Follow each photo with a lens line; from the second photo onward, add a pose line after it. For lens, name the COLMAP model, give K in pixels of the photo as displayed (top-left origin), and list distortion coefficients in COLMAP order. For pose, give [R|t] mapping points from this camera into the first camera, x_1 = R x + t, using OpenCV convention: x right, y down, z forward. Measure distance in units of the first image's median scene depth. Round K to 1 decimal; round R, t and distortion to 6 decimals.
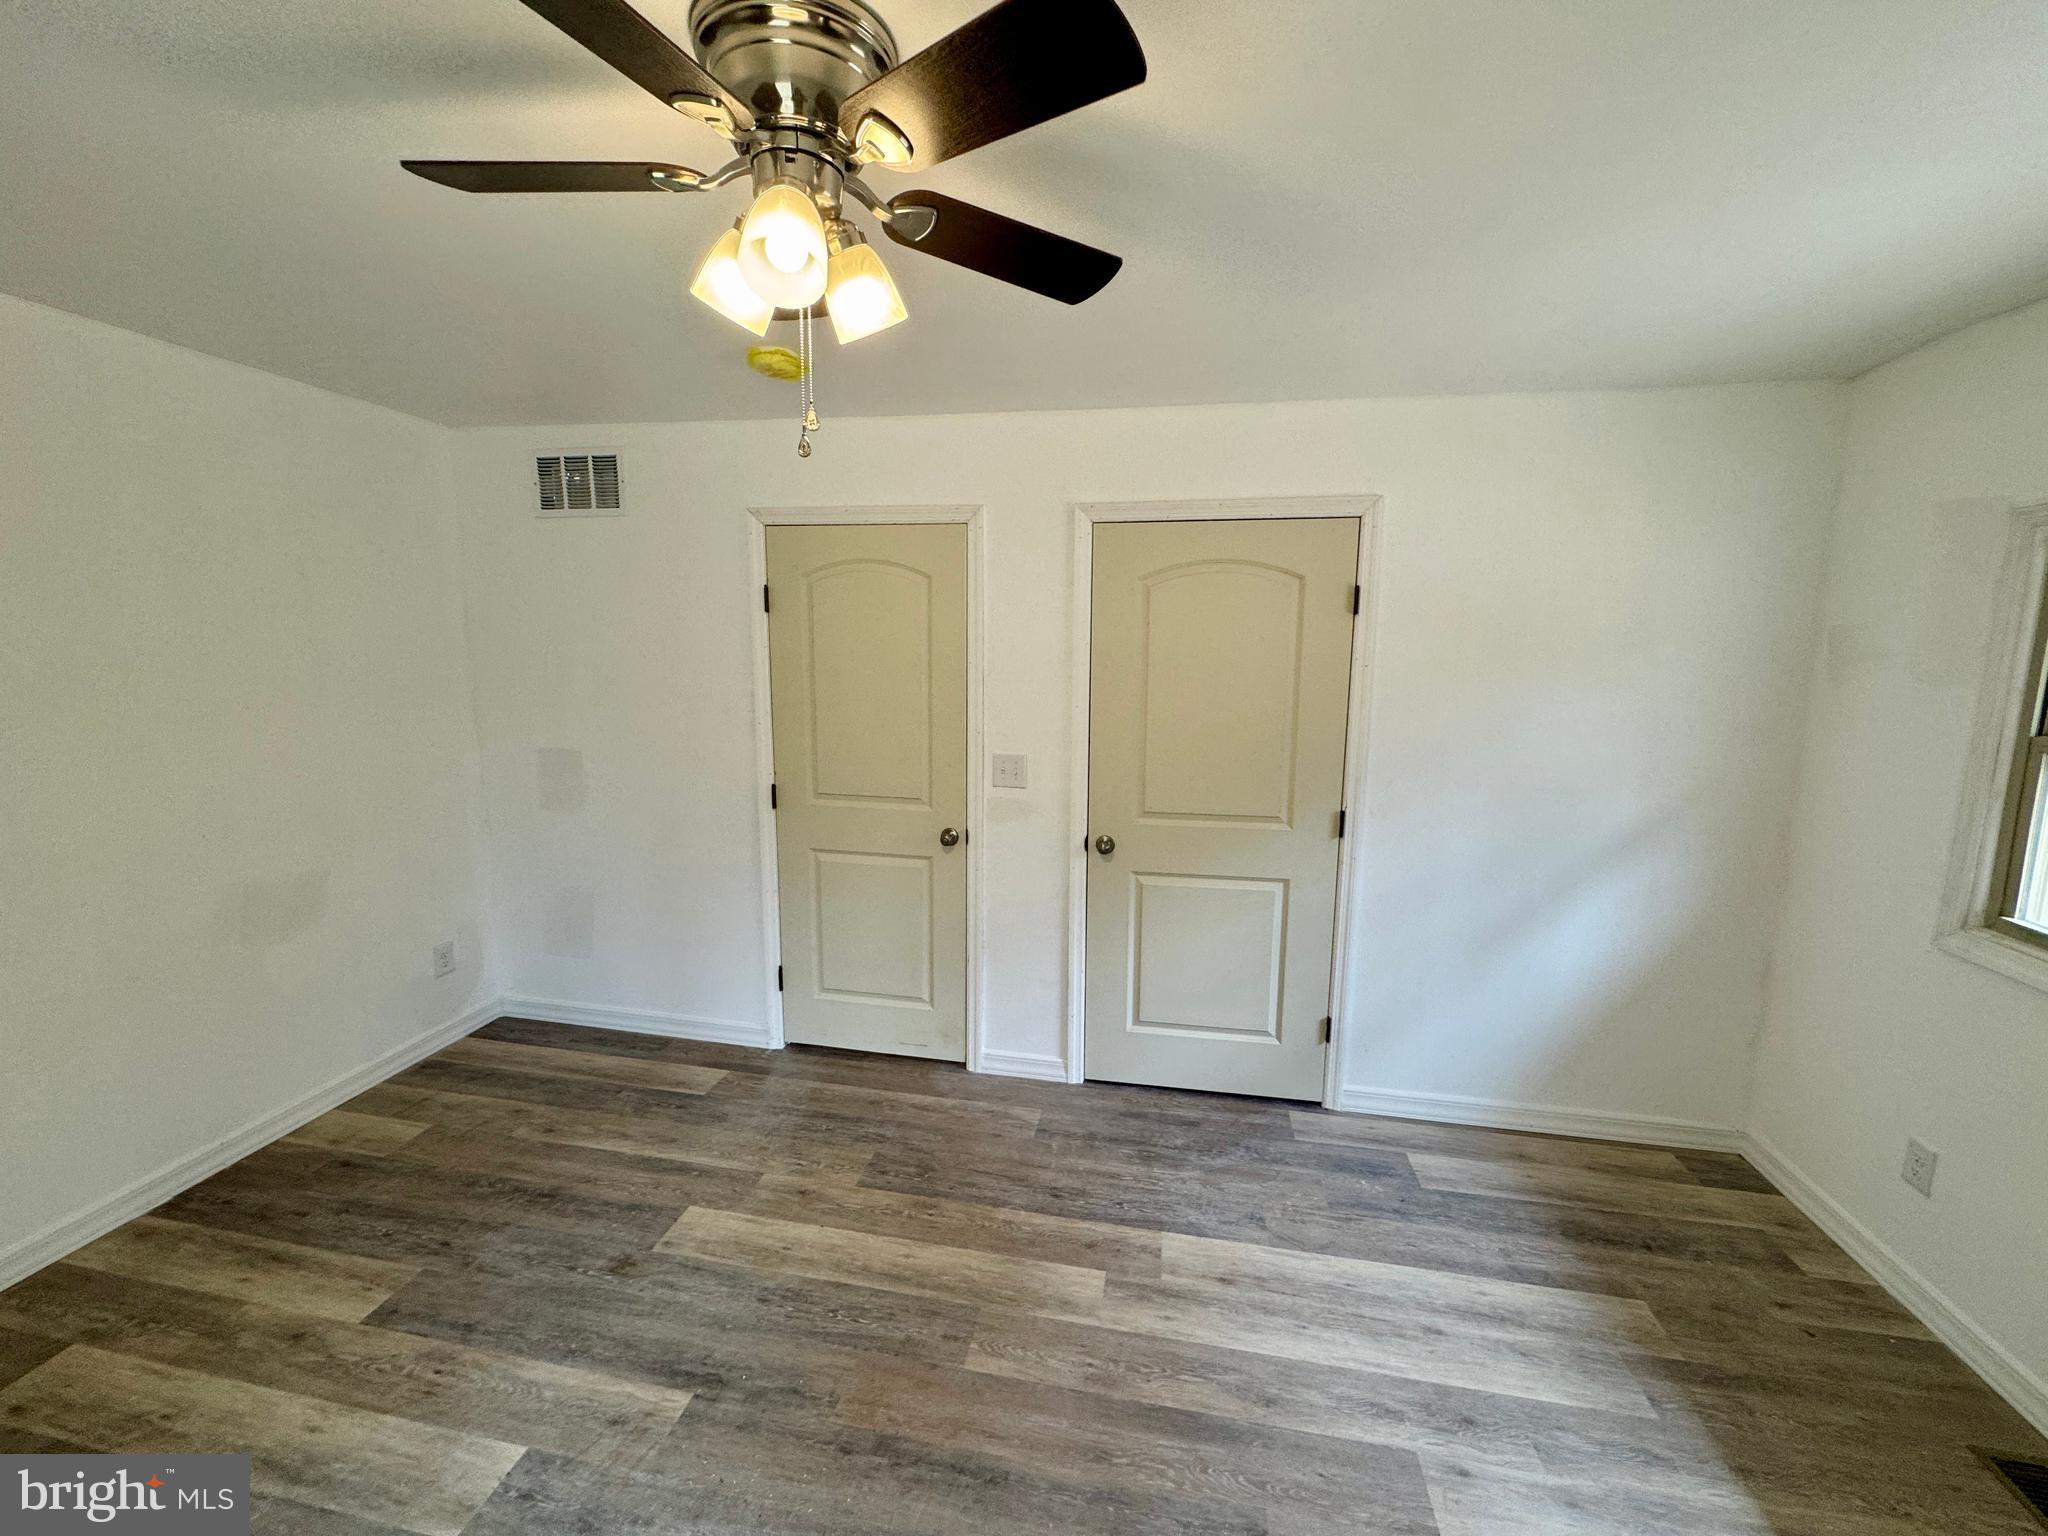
lens RADIAL K [[811.0, 0, 1024.0], [0, 811.0, 768.0], [0, 0, 1]] dist [0.000299, -0.000077]
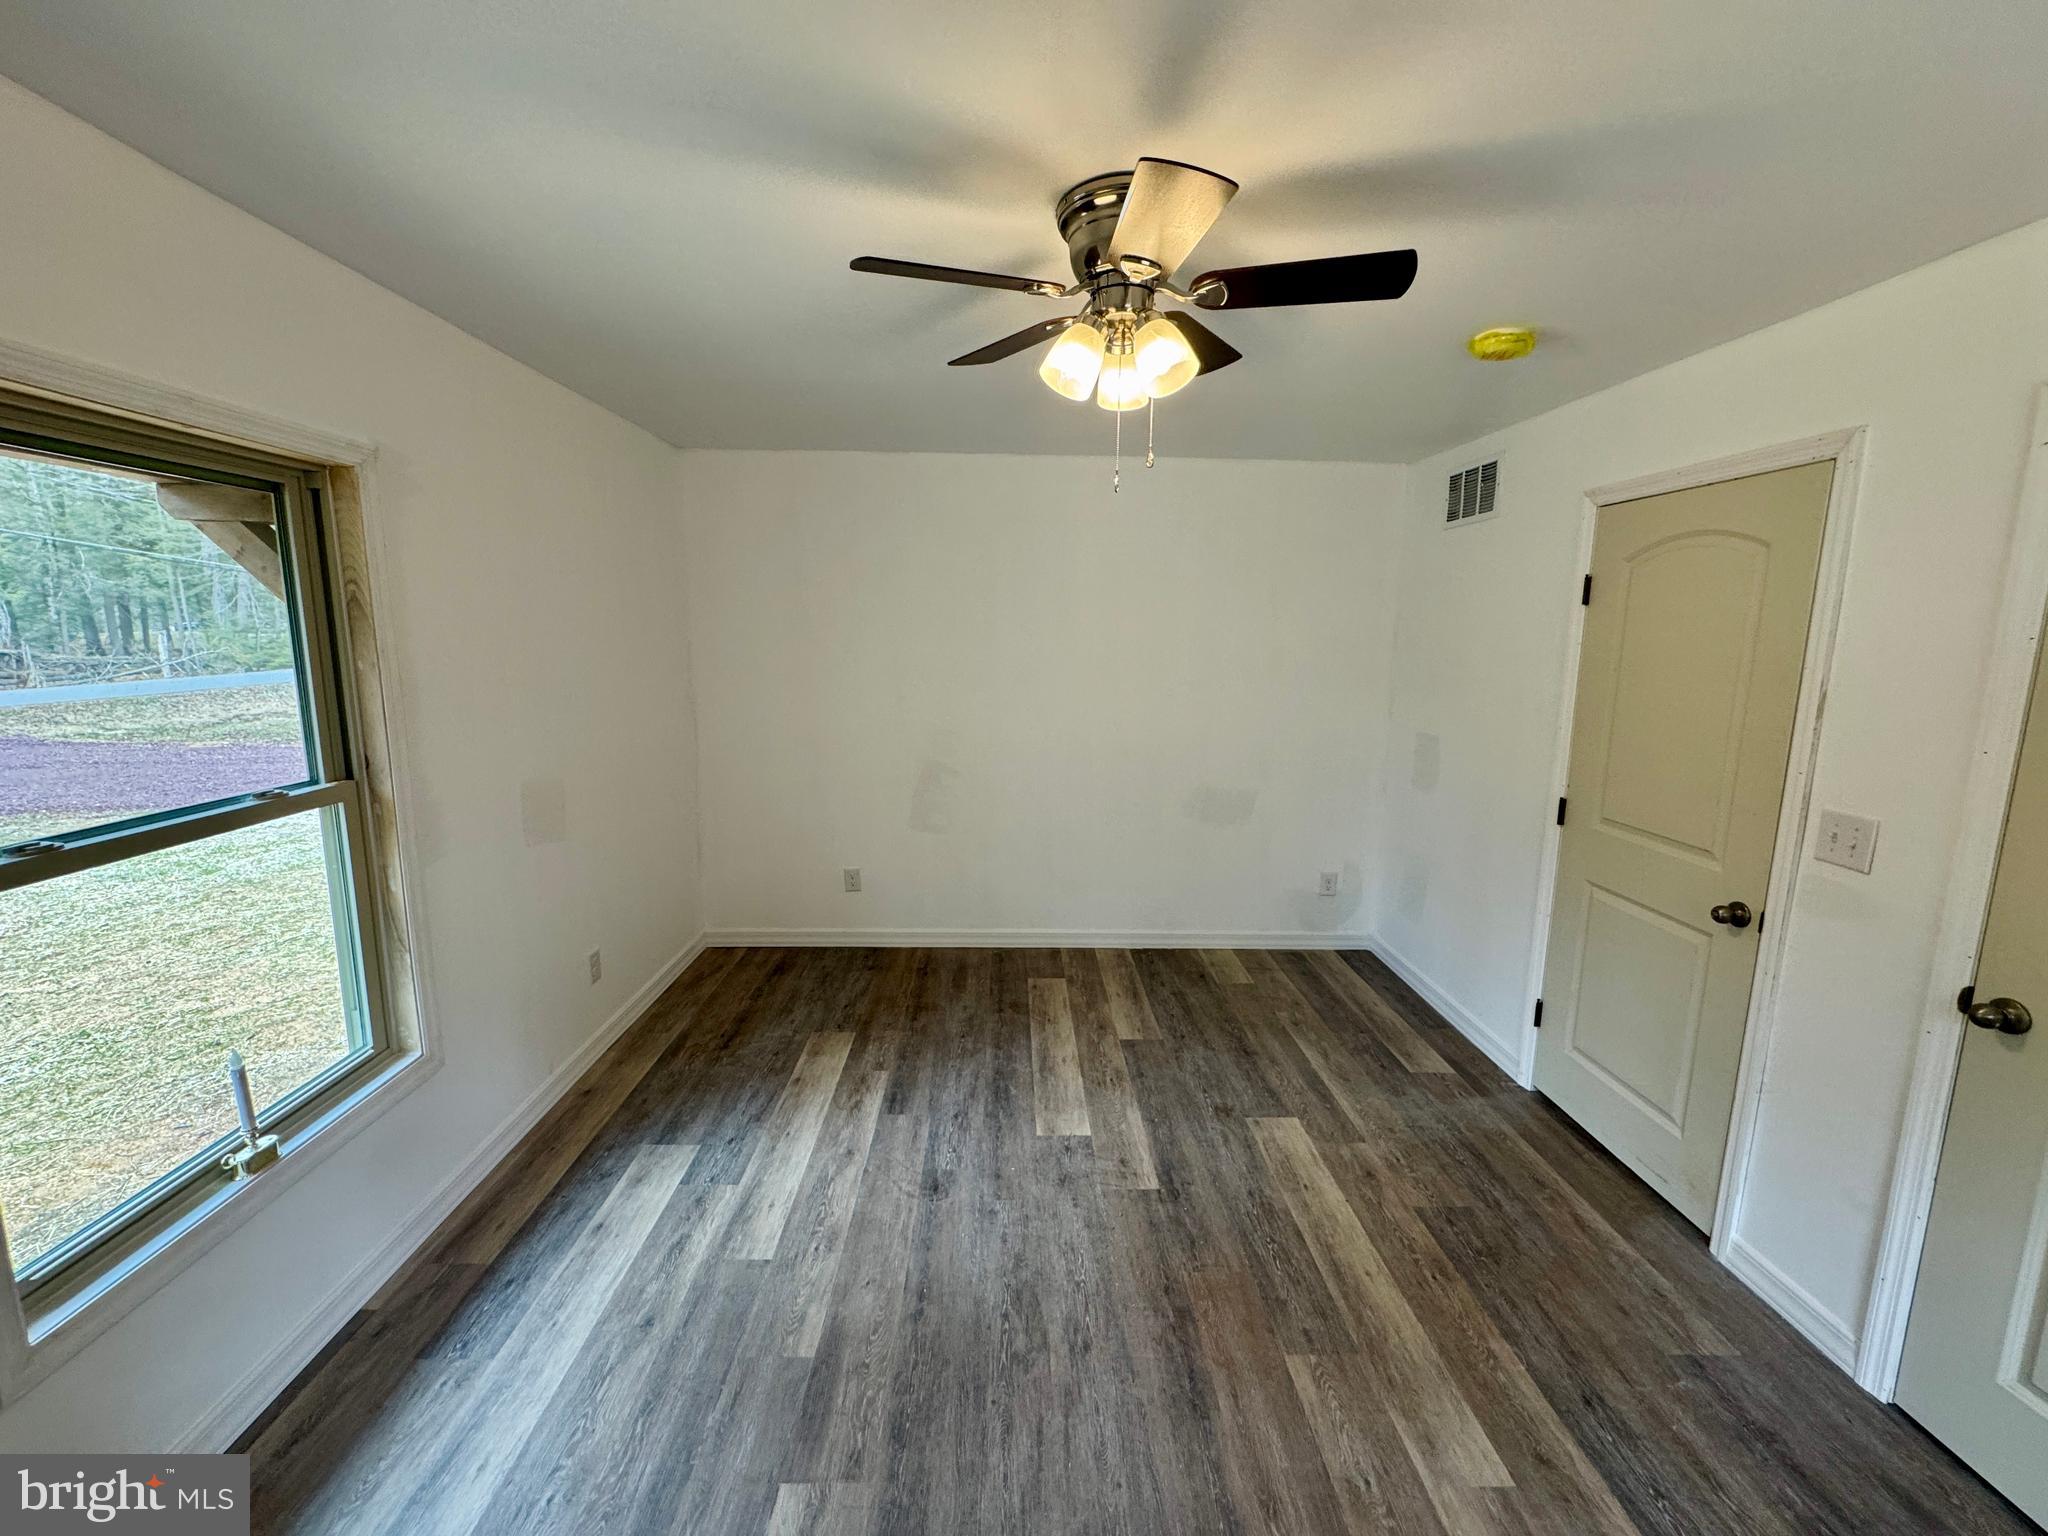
lens RADIAL K [[814.1, 0, 1022.1], [0, 814.1, 761.6], [0, 0, 1]] dist [-0.002195, -0.000112]
pose [[0.206801, 0.143702, -0.967772, 0.556507], [-0.162983, 0.980393, 0.110748, -0.026931], [0.964712, 0.134828, 0.226167, 0.280325]]
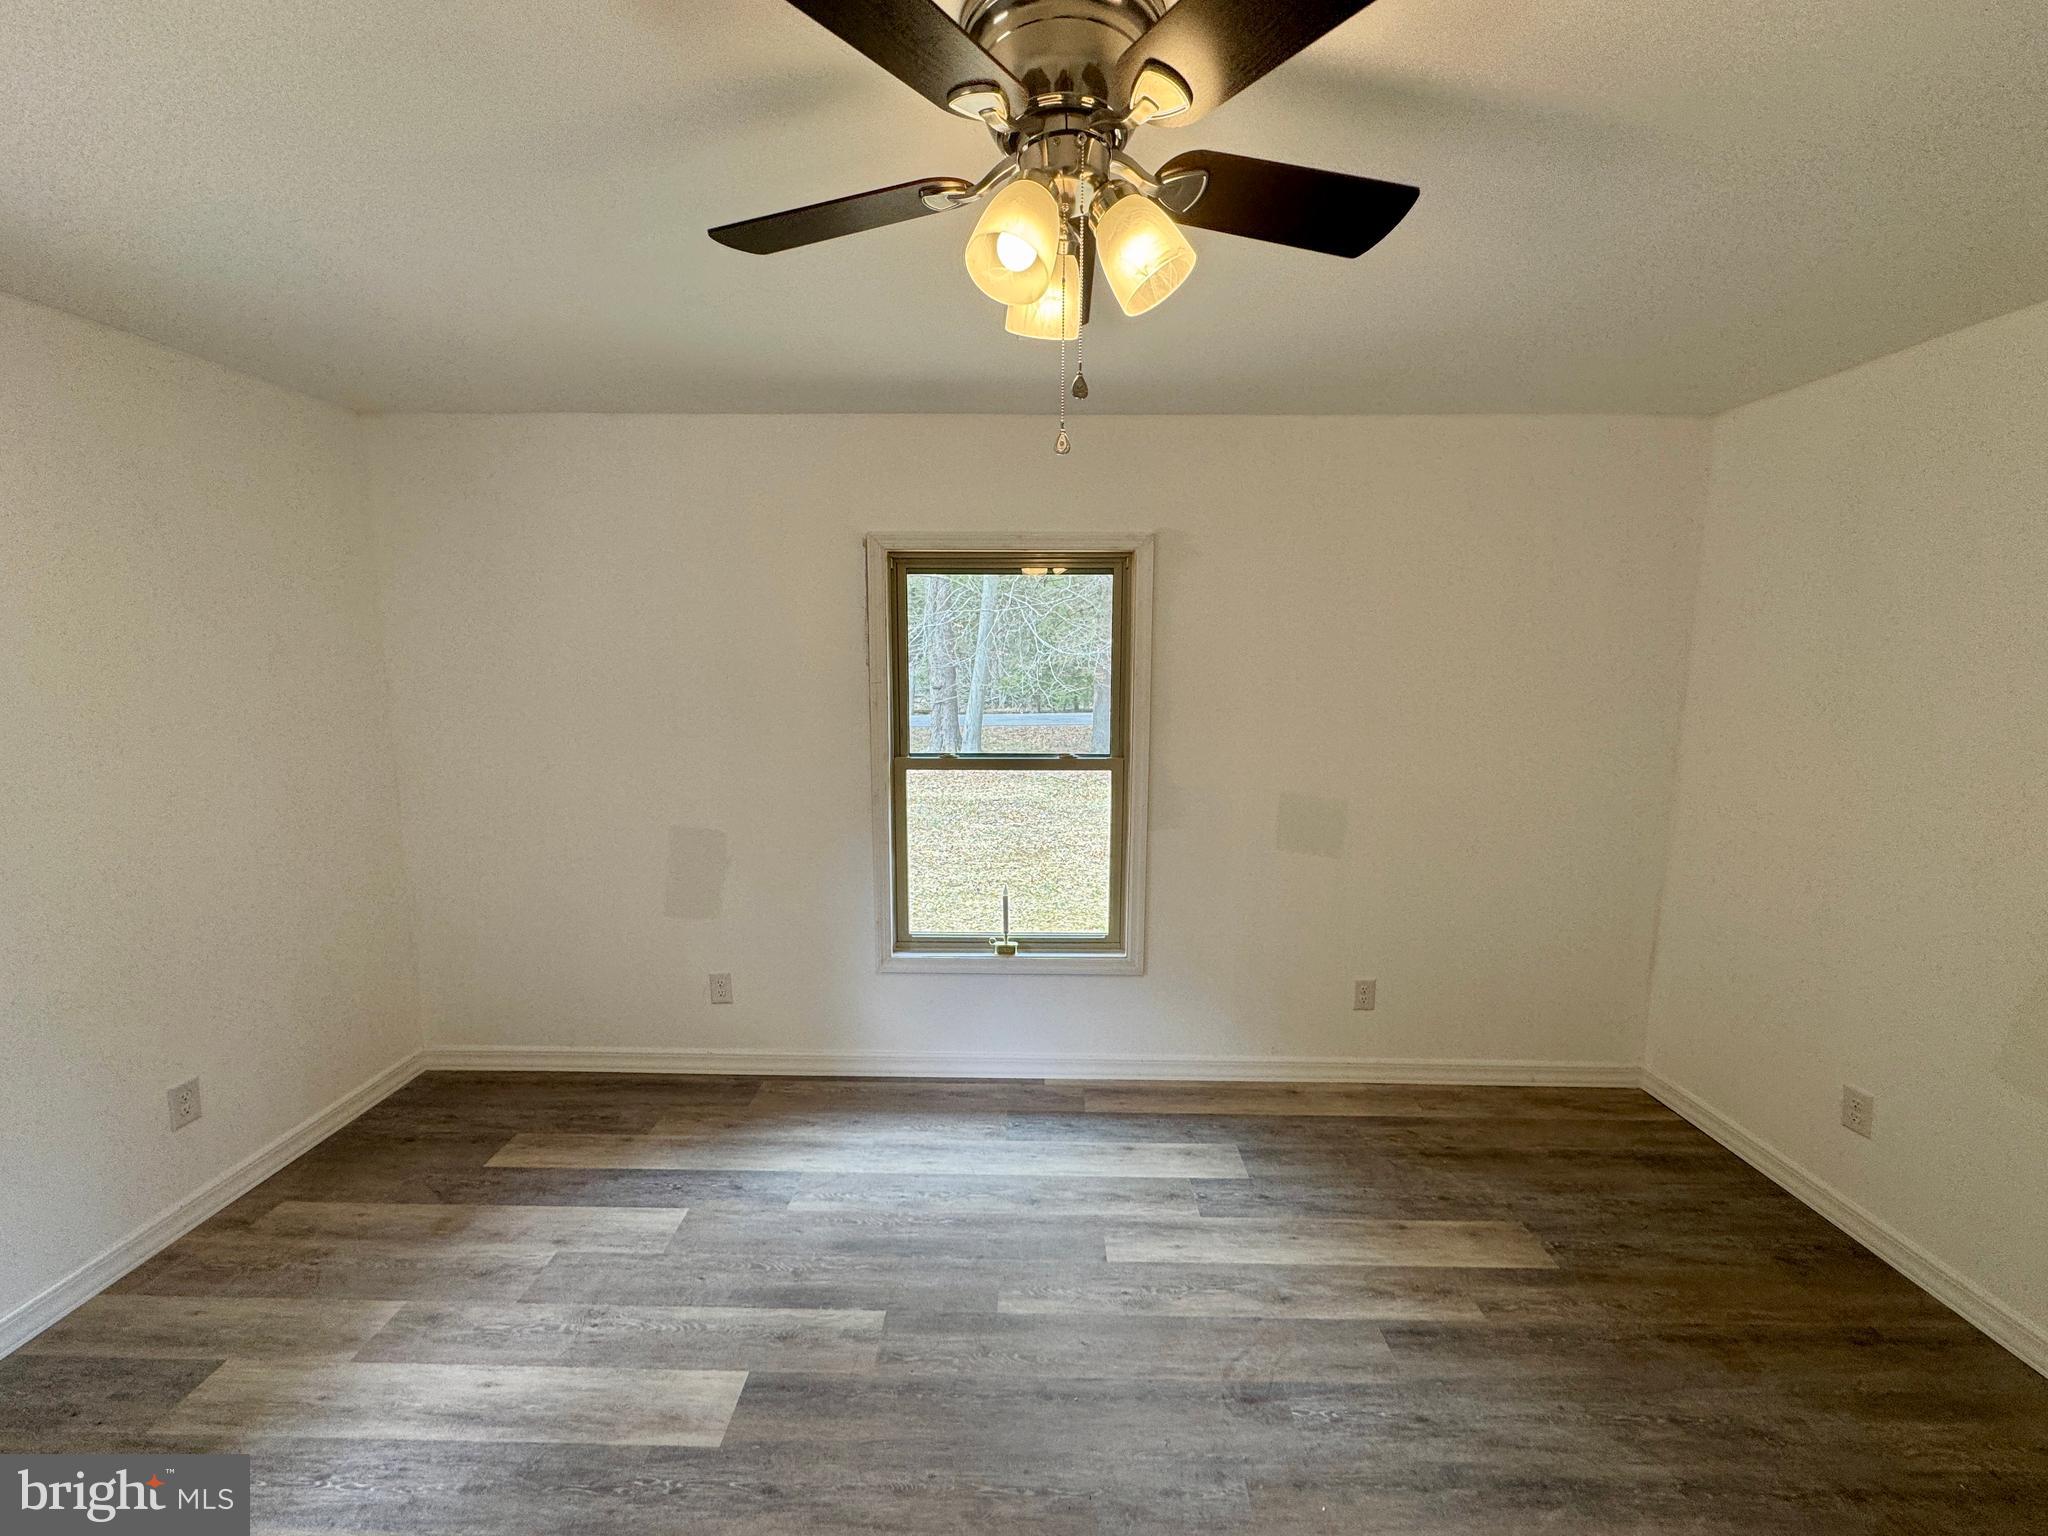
lens RADIAL K [[811.0, 0, 1024.0], [0, 811.0, 768.0], [0, 0, 1]] dist [0.000299, -0.000077]
pose [[-0.984937, 0.006745, -0.172785, -0.028186], [-0.044724, 0.955301, 0.292232, -0.149323], [0.167032, 0.295558, -0.940609, 0.969030]]
